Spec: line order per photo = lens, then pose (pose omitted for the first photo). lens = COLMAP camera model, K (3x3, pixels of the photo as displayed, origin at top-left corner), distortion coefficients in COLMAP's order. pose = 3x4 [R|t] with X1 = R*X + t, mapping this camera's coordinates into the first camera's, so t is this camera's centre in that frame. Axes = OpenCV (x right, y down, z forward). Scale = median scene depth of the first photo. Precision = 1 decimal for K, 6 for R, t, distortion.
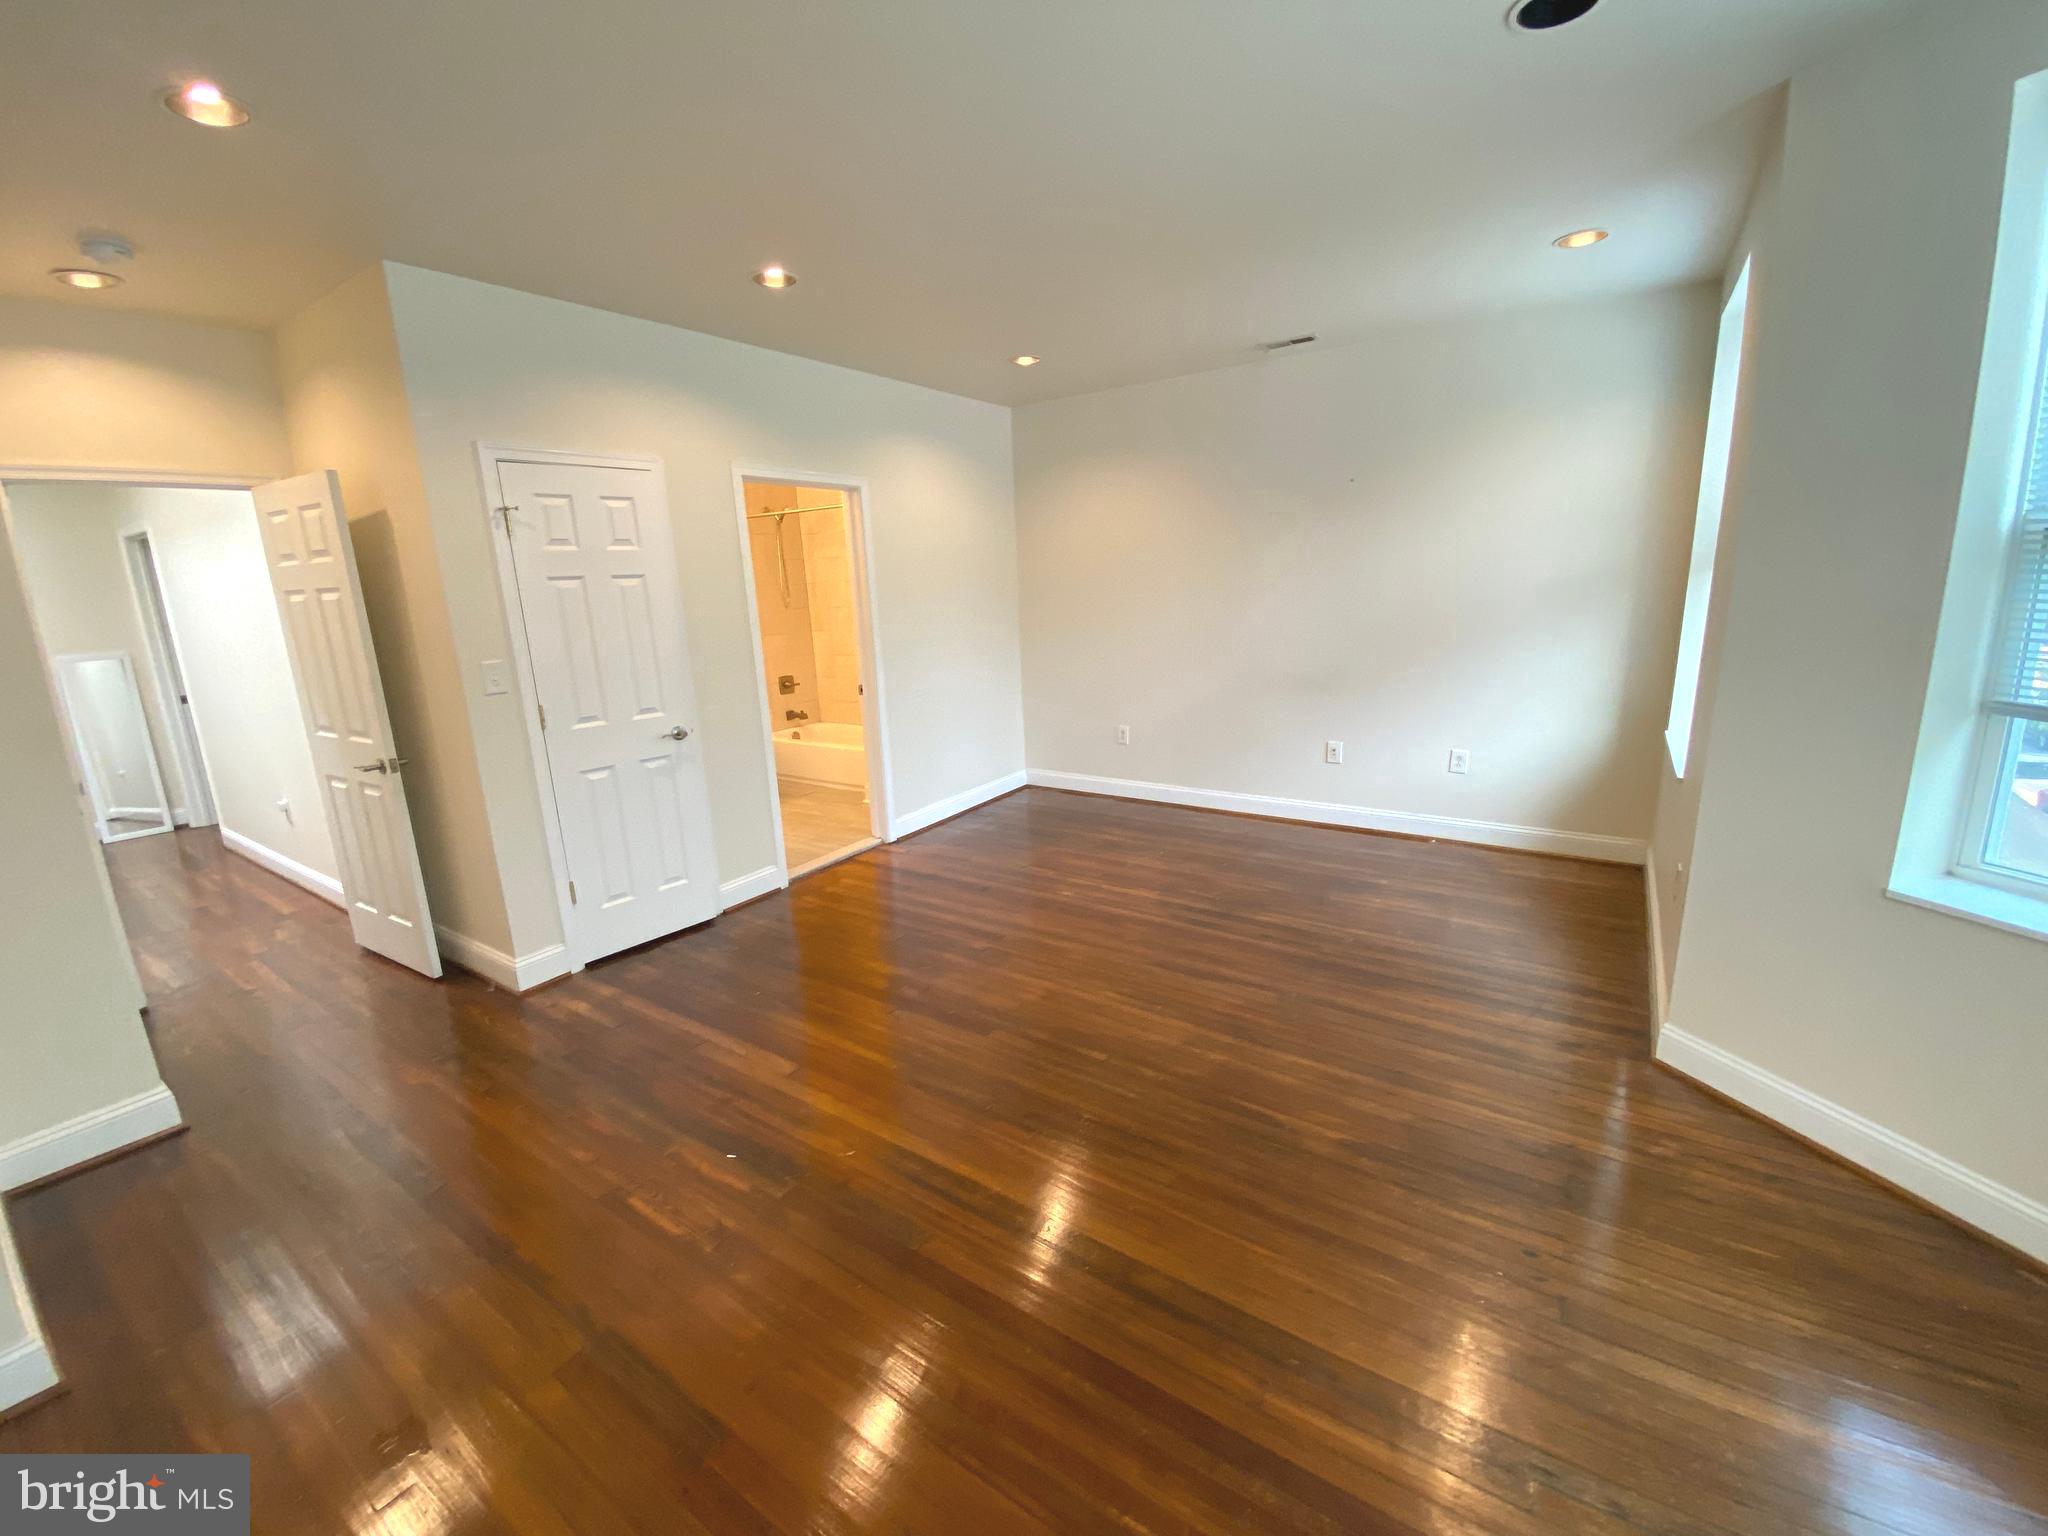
lens RADIAL K [[825.1, 0, 1034.2], [0, 825.1, 777.8], [0, 0, 1]] dist [0.002828, -0.010515]
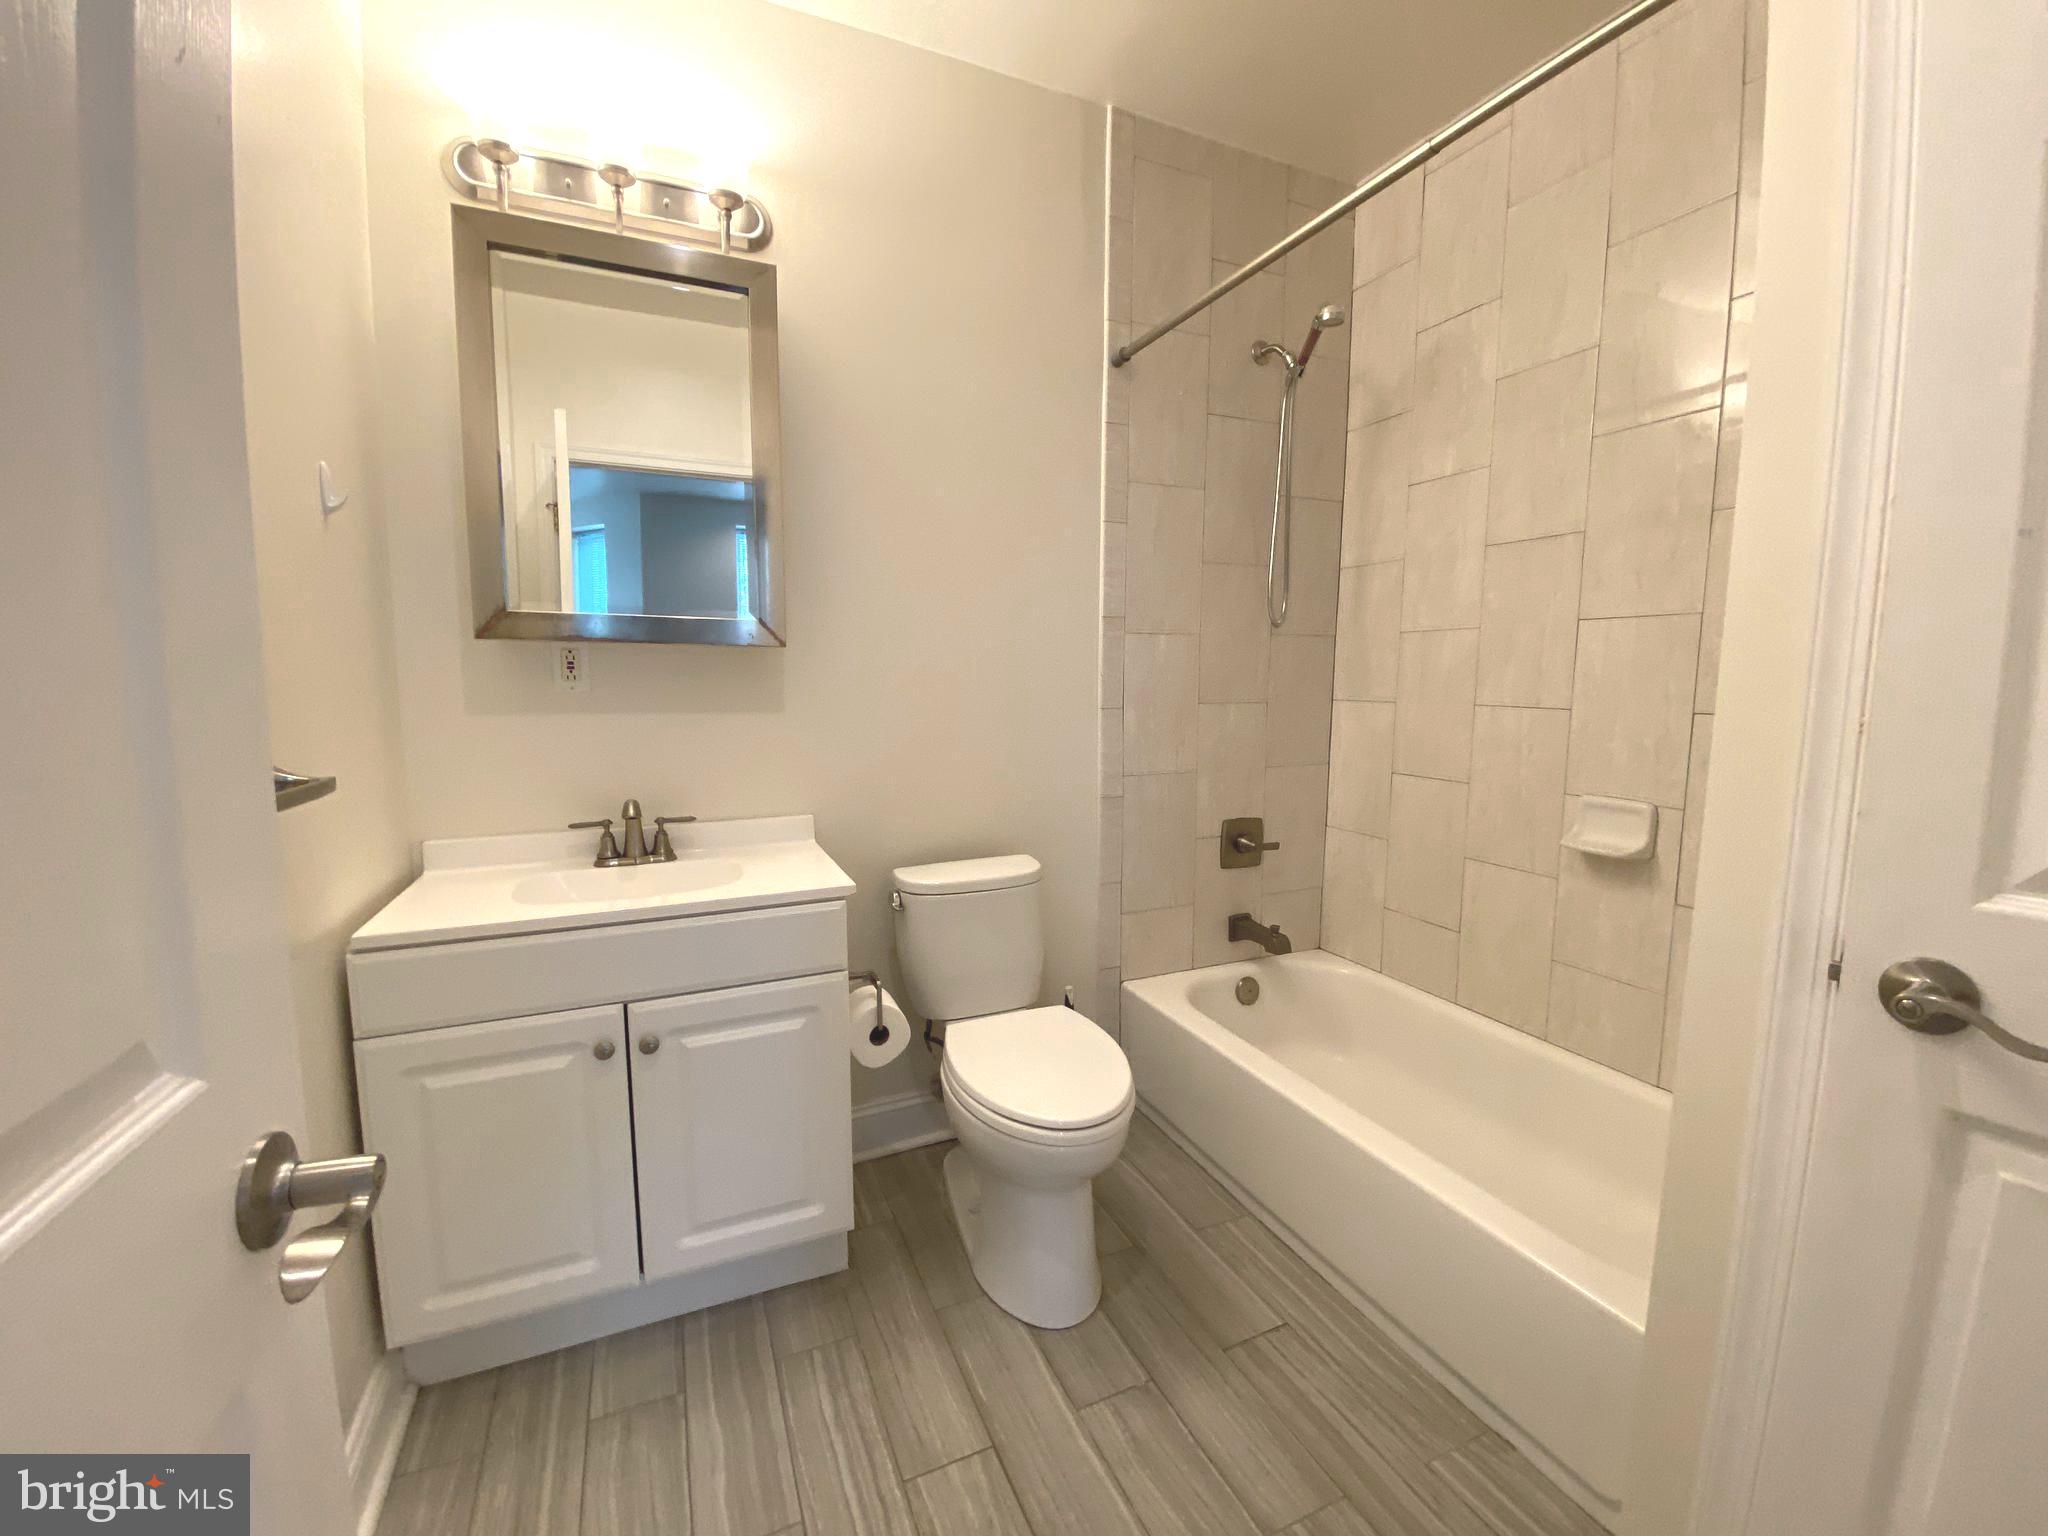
lens RADIAL K [[825.1, 0, 1013.4], [0, 825.1, 773.2], [0, 0, 1]] dist [0.002828, -0.010515]
pose [[0.841897, 0.110952, -0.528109, -0.283549], [-0.168560, 0.983737, -0.062037, -0.148361], [0.512637, 0.141247, 0.846908, 0.919468]]
